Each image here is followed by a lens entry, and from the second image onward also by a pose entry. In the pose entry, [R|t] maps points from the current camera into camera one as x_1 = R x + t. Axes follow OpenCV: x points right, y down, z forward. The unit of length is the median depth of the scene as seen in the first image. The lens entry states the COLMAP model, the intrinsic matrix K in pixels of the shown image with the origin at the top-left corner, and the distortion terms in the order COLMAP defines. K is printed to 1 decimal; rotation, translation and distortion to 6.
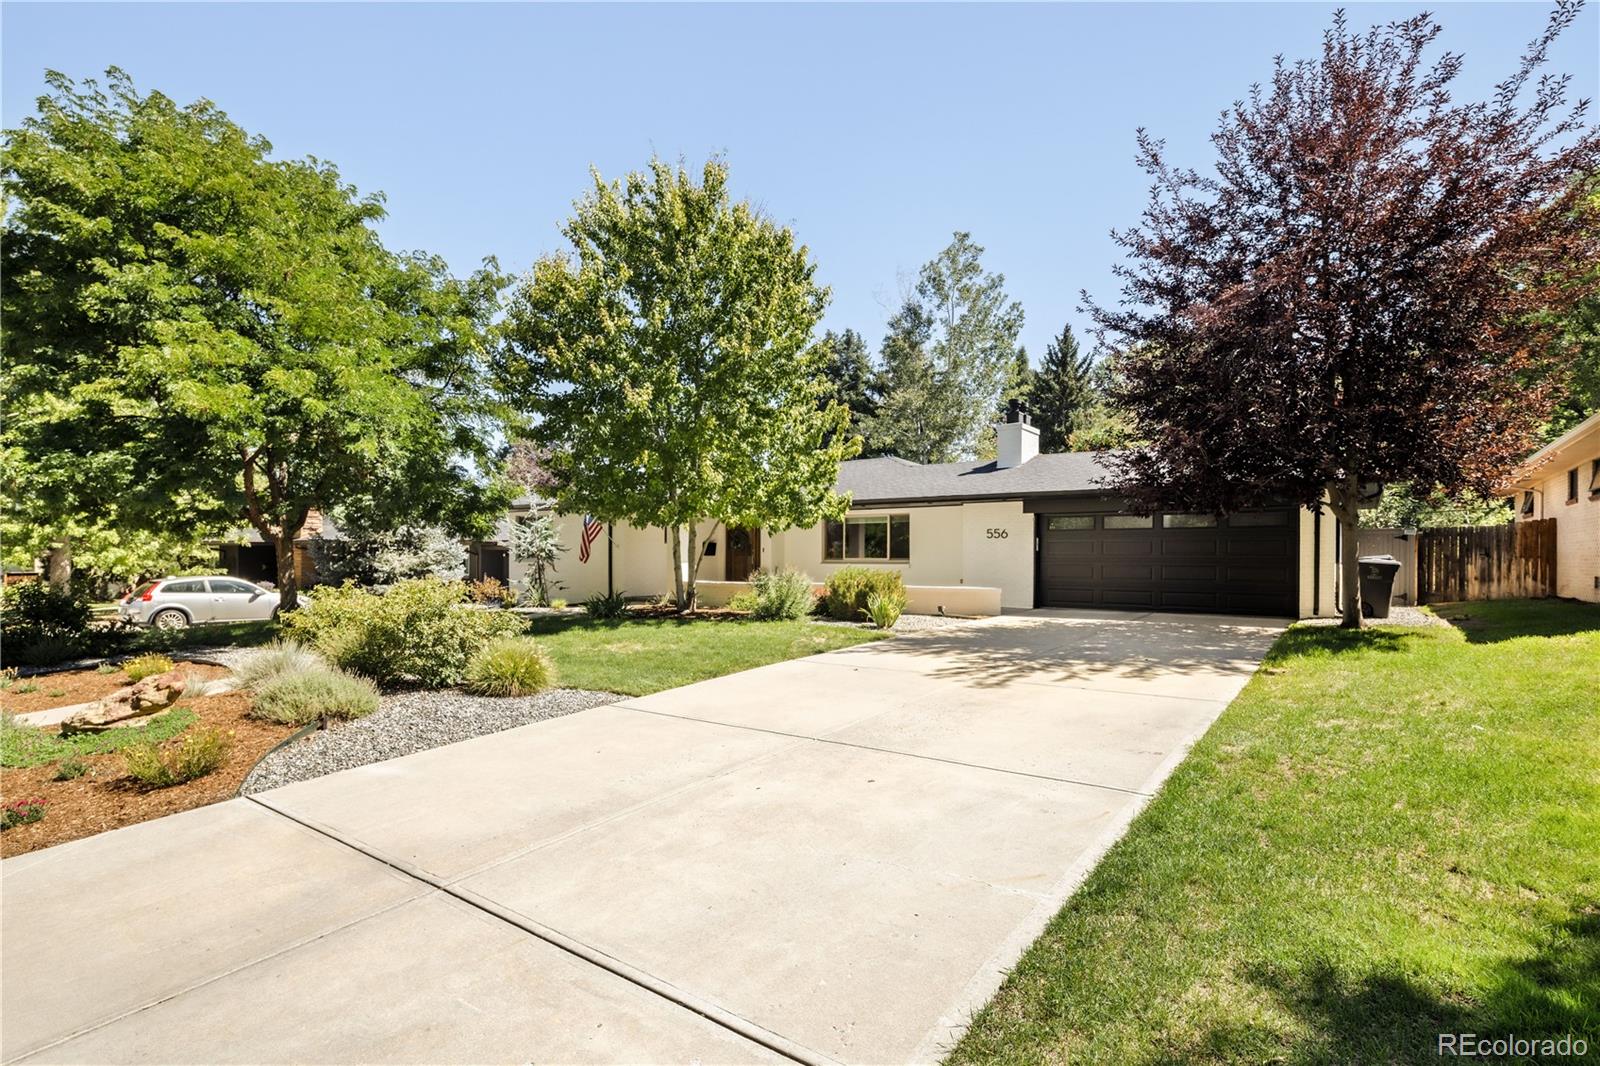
lens RADIAL K [[806.1, 0, 800.0], [0, 806.1, 533.0], [0, 0, 1]] dist [-0.000670, -0.000073]
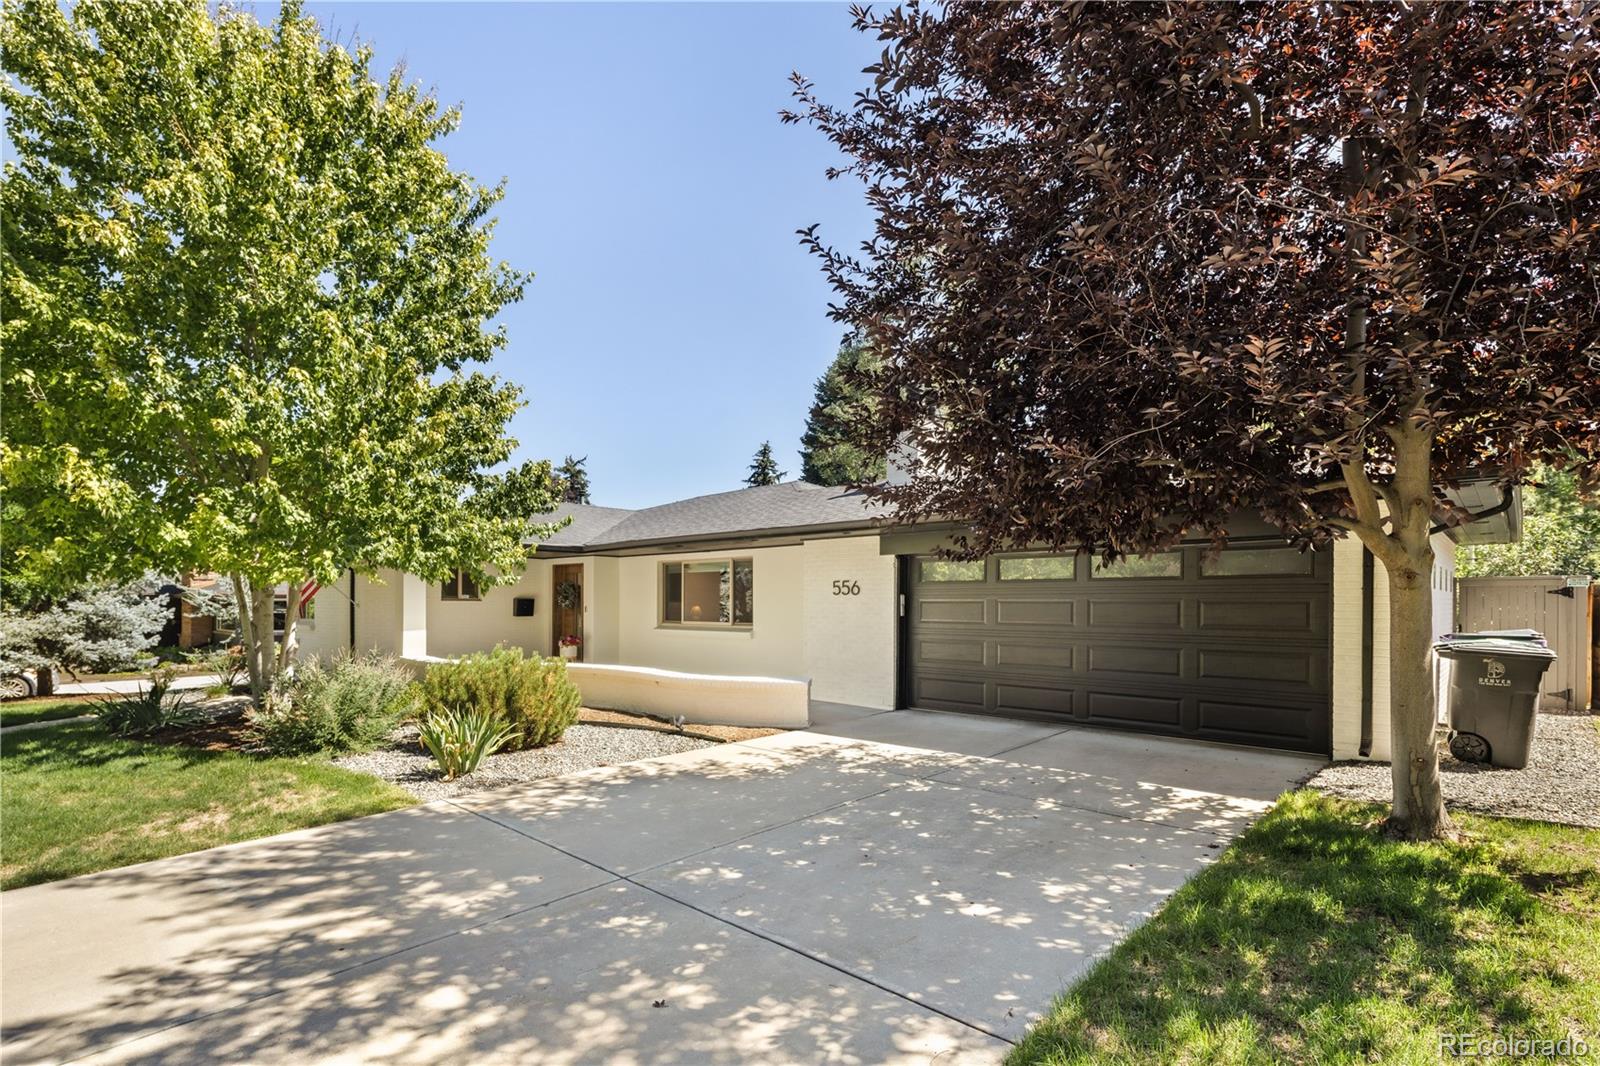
lens RADIAL K [[798.5, 0, 797.1], [0, 798.5, 580.5], [0, 0, 1]] dist [-0.000068, -0.000579]
pose [[0.992090, -0.003996, -0.125468, 0.291677], [0.004302, 0.999988, 0.002172, -0.006647], [0.125458, -0.002694, 0.992095, 0.385865]]
